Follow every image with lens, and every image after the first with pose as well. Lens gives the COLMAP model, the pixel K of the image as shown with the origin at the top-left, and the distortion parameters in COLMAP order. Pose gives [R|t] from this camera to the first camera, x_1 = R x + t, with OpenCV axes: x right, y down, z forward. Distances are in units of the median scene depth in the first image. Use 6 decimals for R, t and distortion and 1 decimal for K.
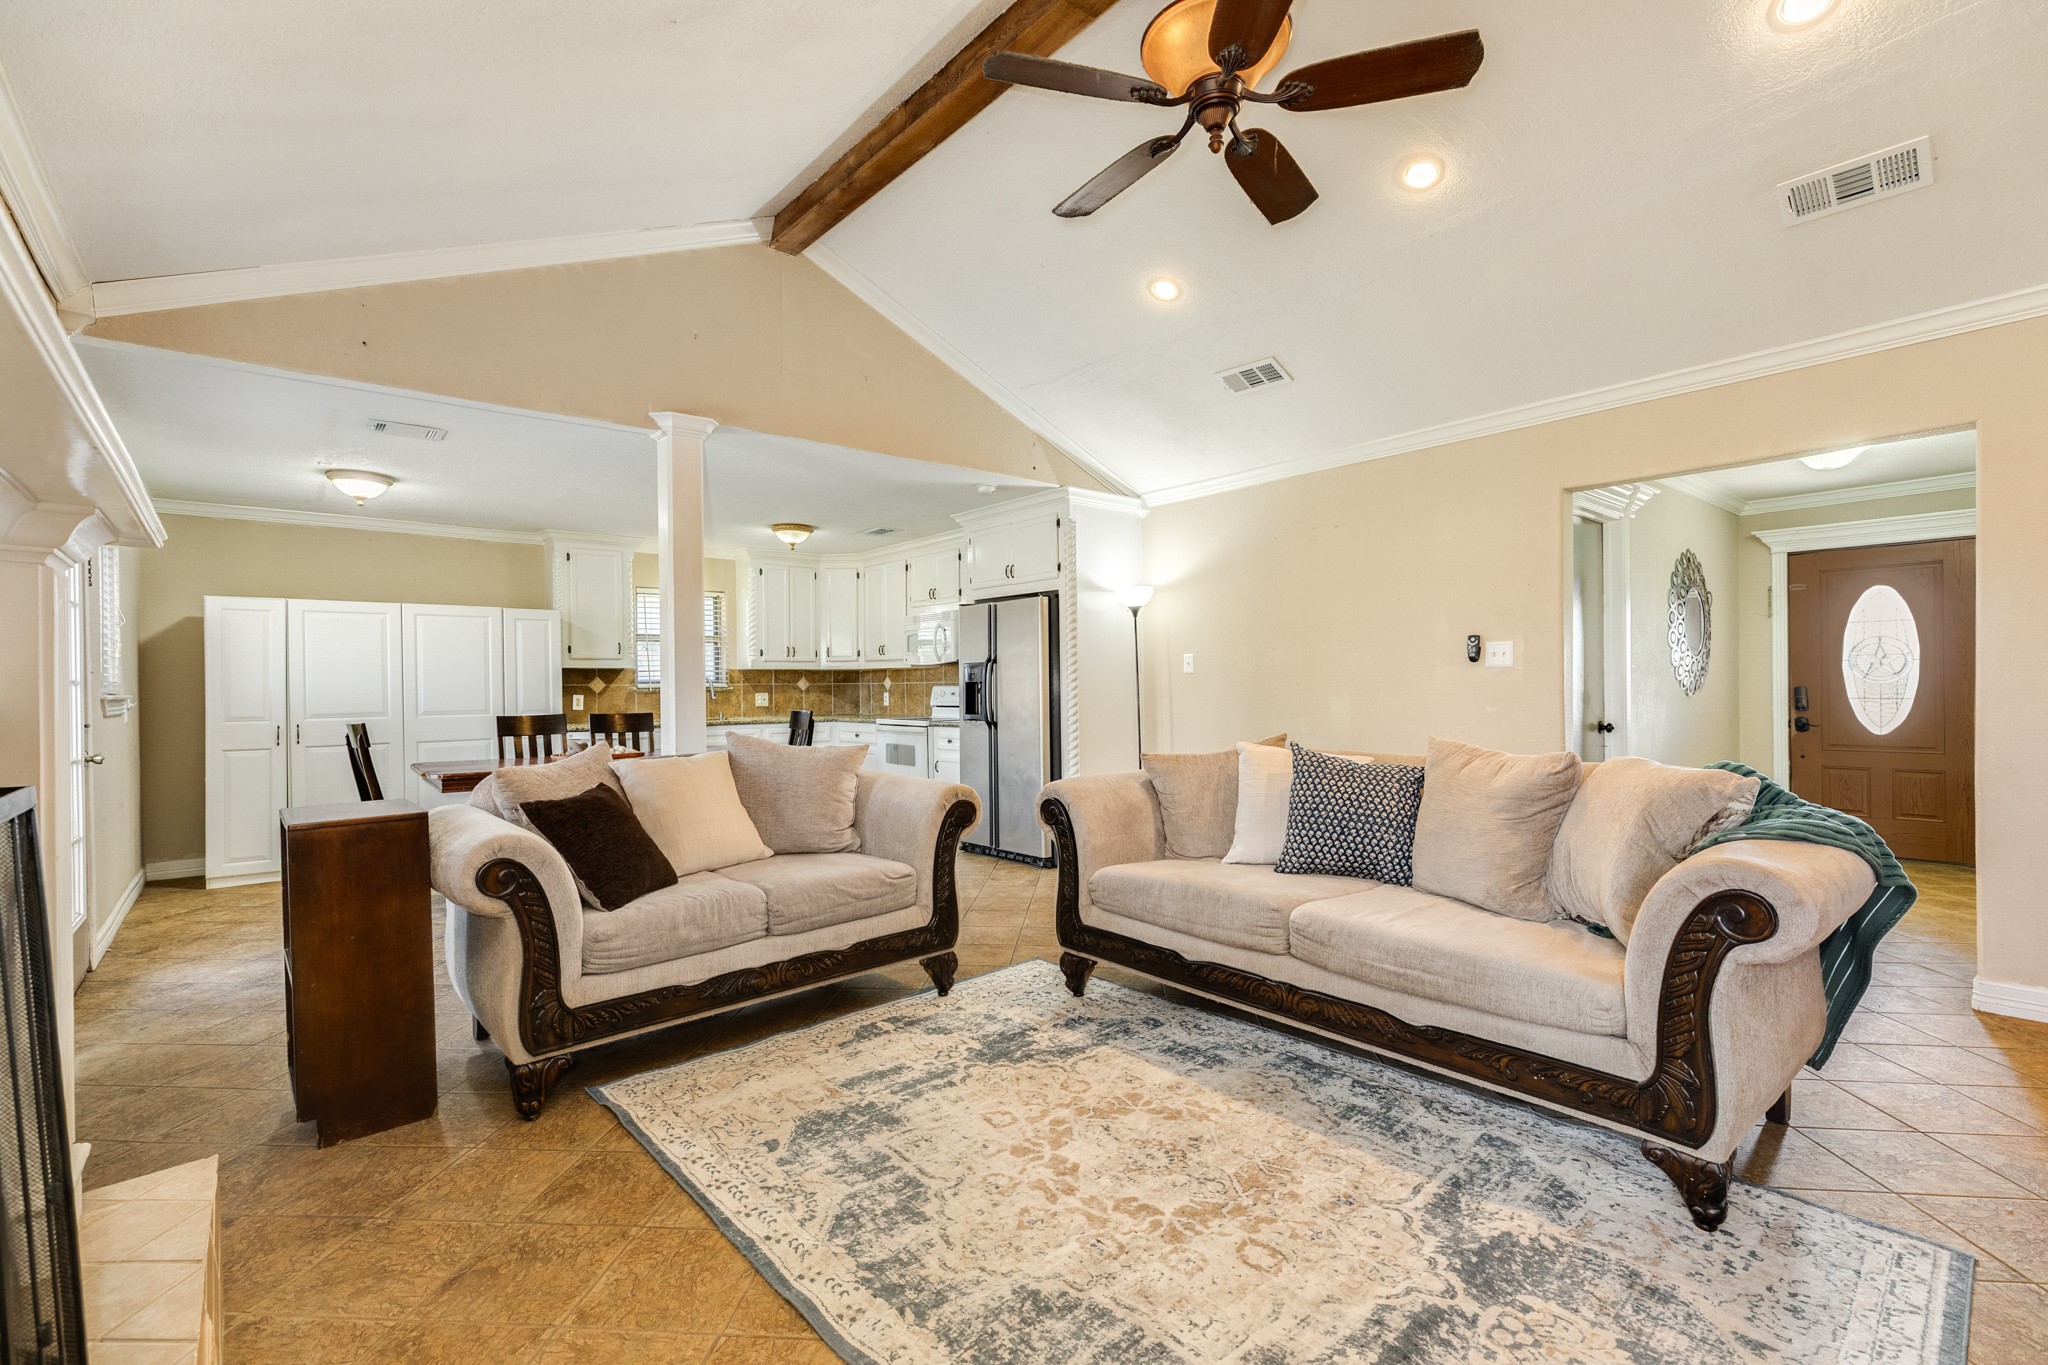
lens RADIAL K [[908.8, 0, 1015.8], [0, 908.8, 683.6], [0, 0, 1]] dist [0.009822, -0.000259]
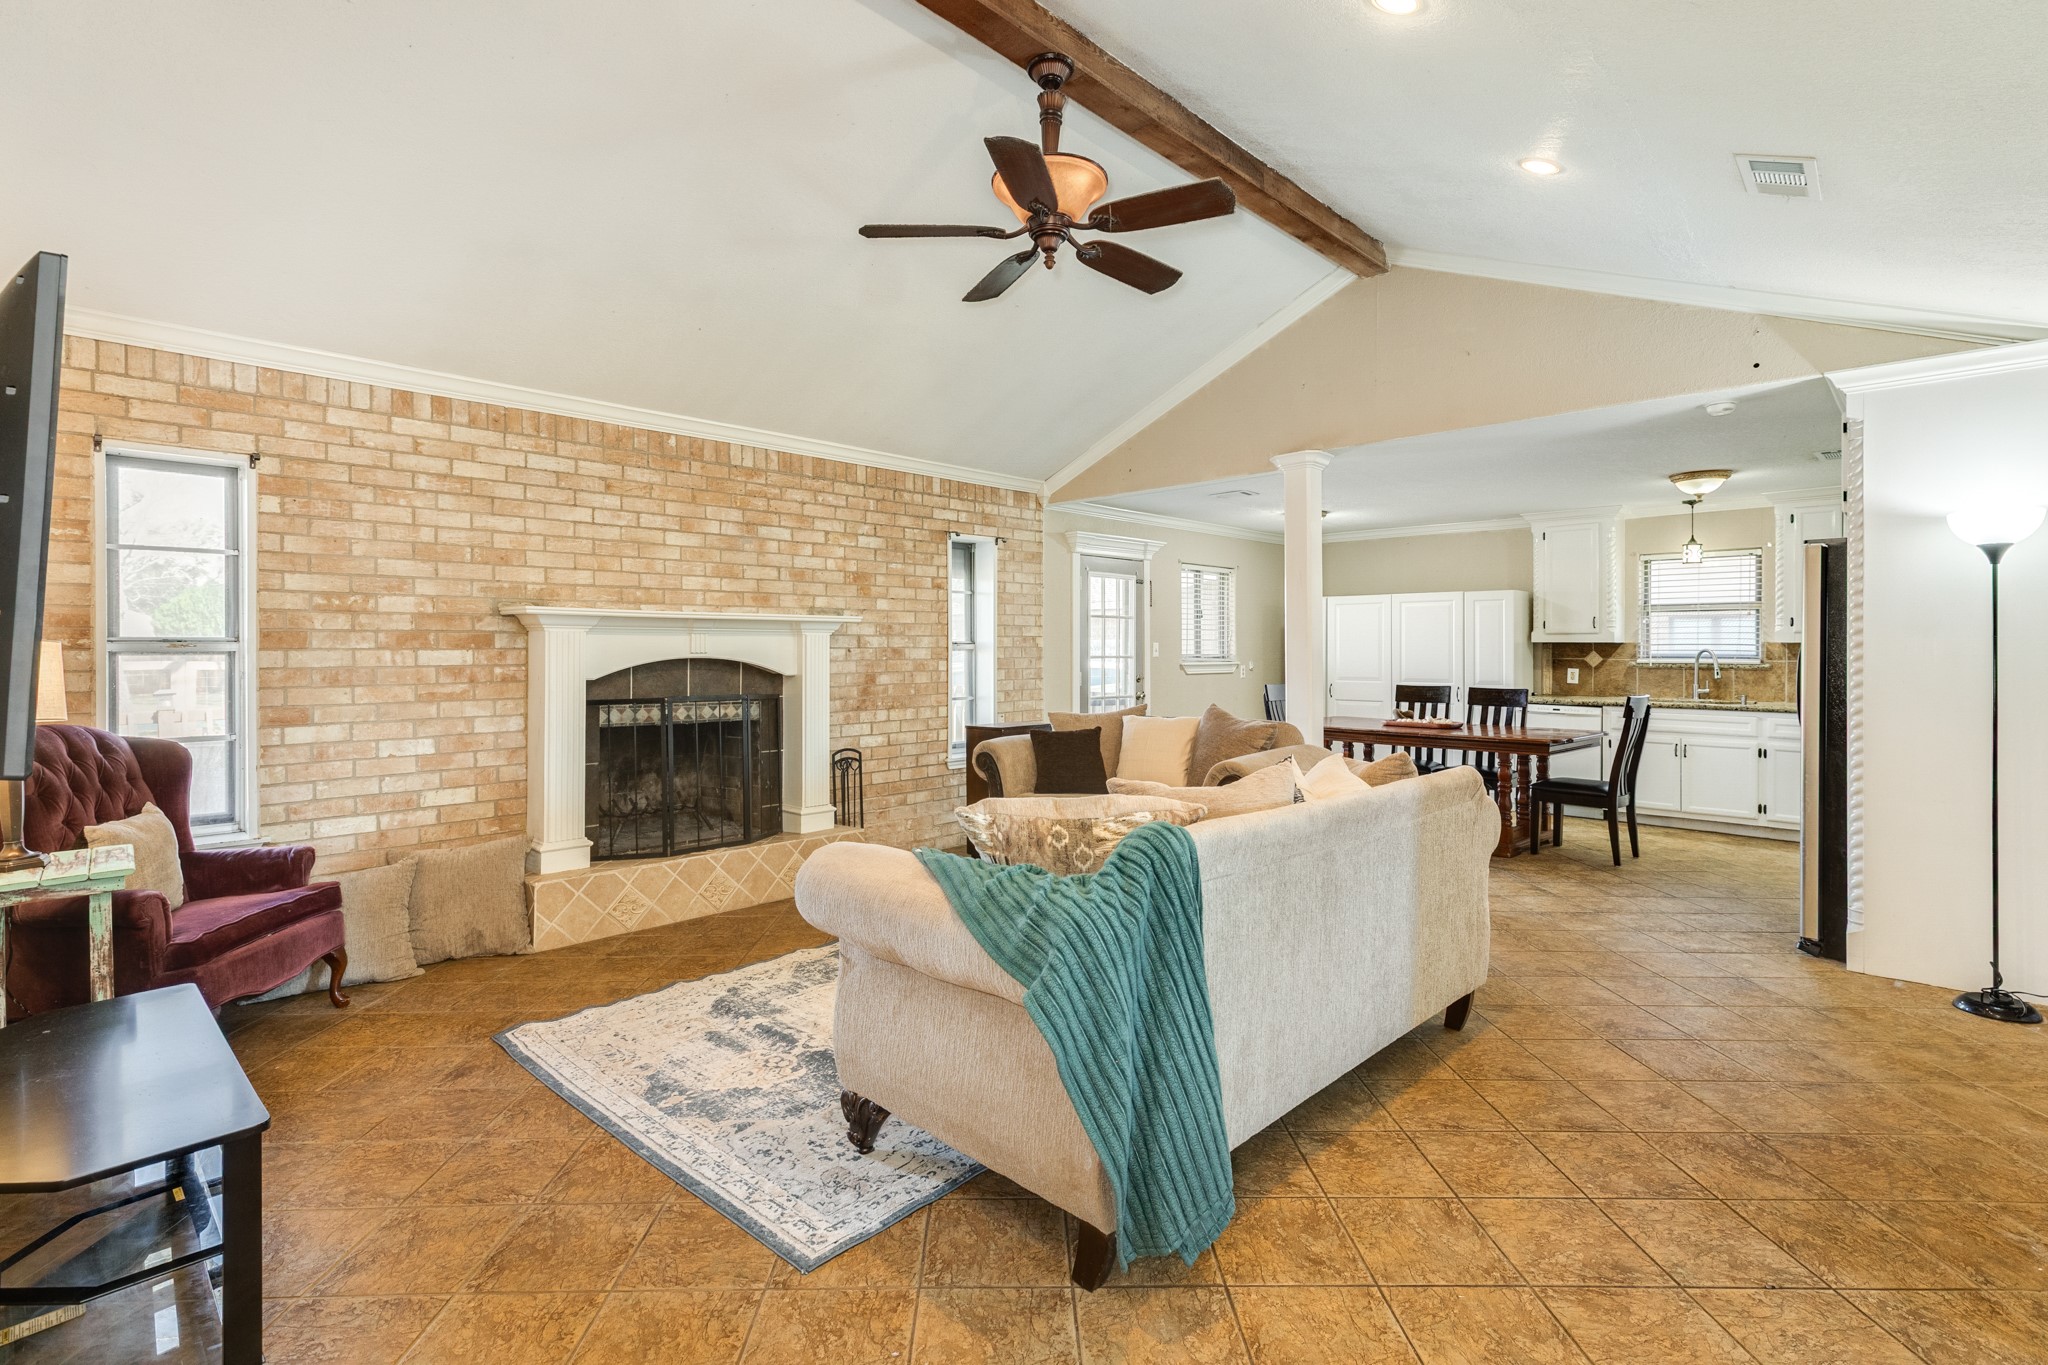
lens RADIAL K [[954.2, 0, 1014.3], [0, 954.2, 650.0], [0, 0, 1]] dist [-0.001280, -0.000172]
pose [[0.100548, 0.012752, -0.994851, 0.510395], [-0.001300, 0.999919, 0.012685, -0.020830], [0.994931, 0.000018, 0.100556, 0.271783]]
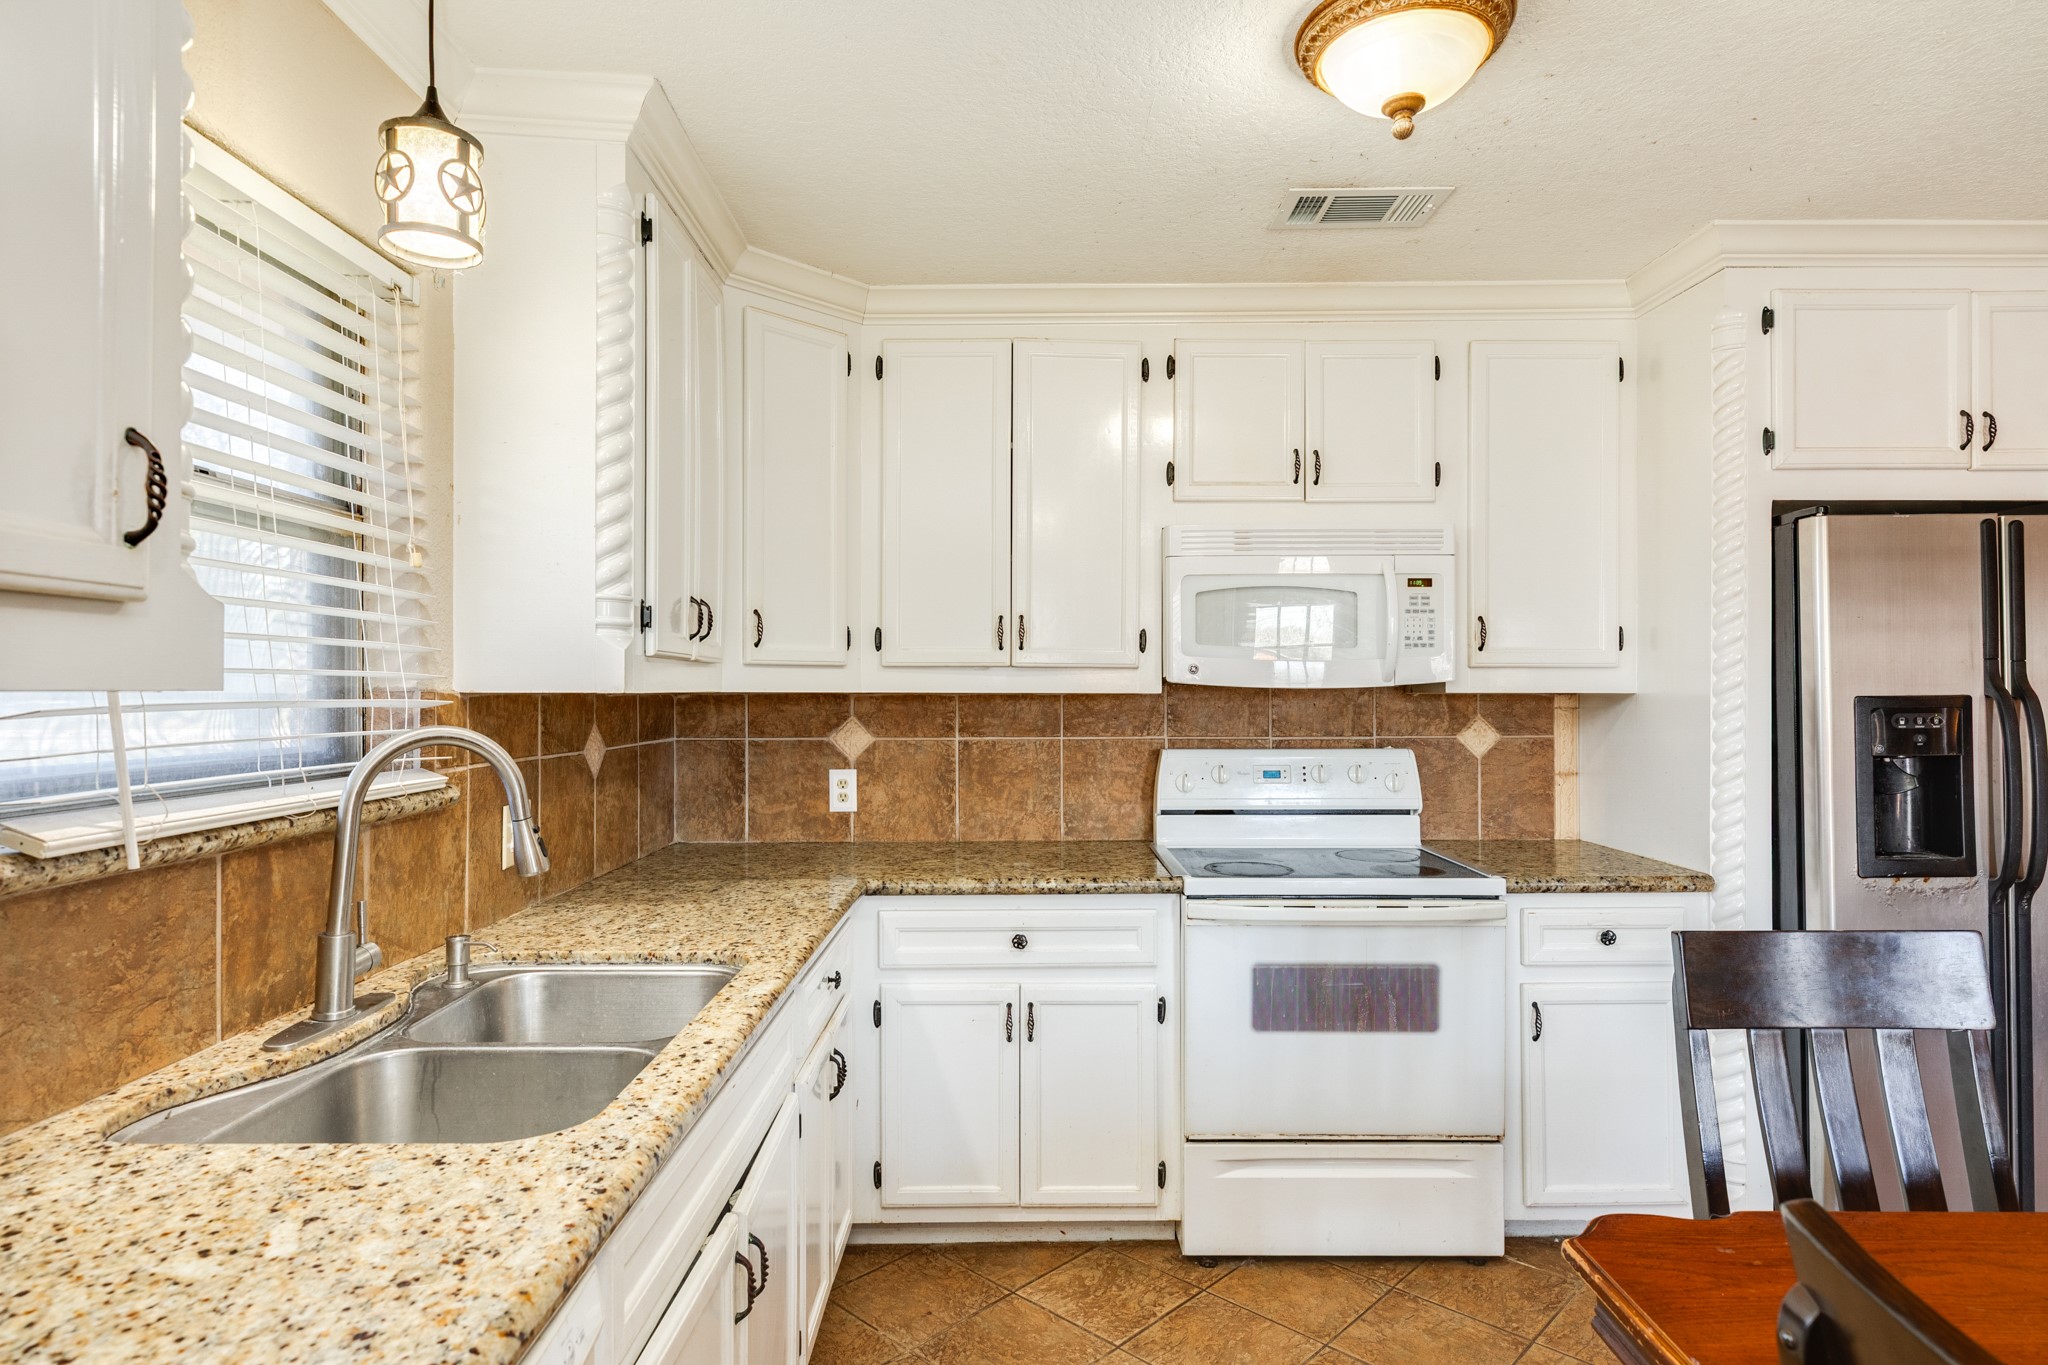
lens RADIAL K [[1100.1, 0, 1019.6], [0, 1100.1, 690.0], [0, 0, 1]] dist [0.005686, -0.000119]
pose [[0.632349, 0.009148, 0.774630, -0.456284], [-0.004792, 0.999957, -0.007898, -0.016728], [-0.774669, 0.001282, 0.632365, 0.838173]]
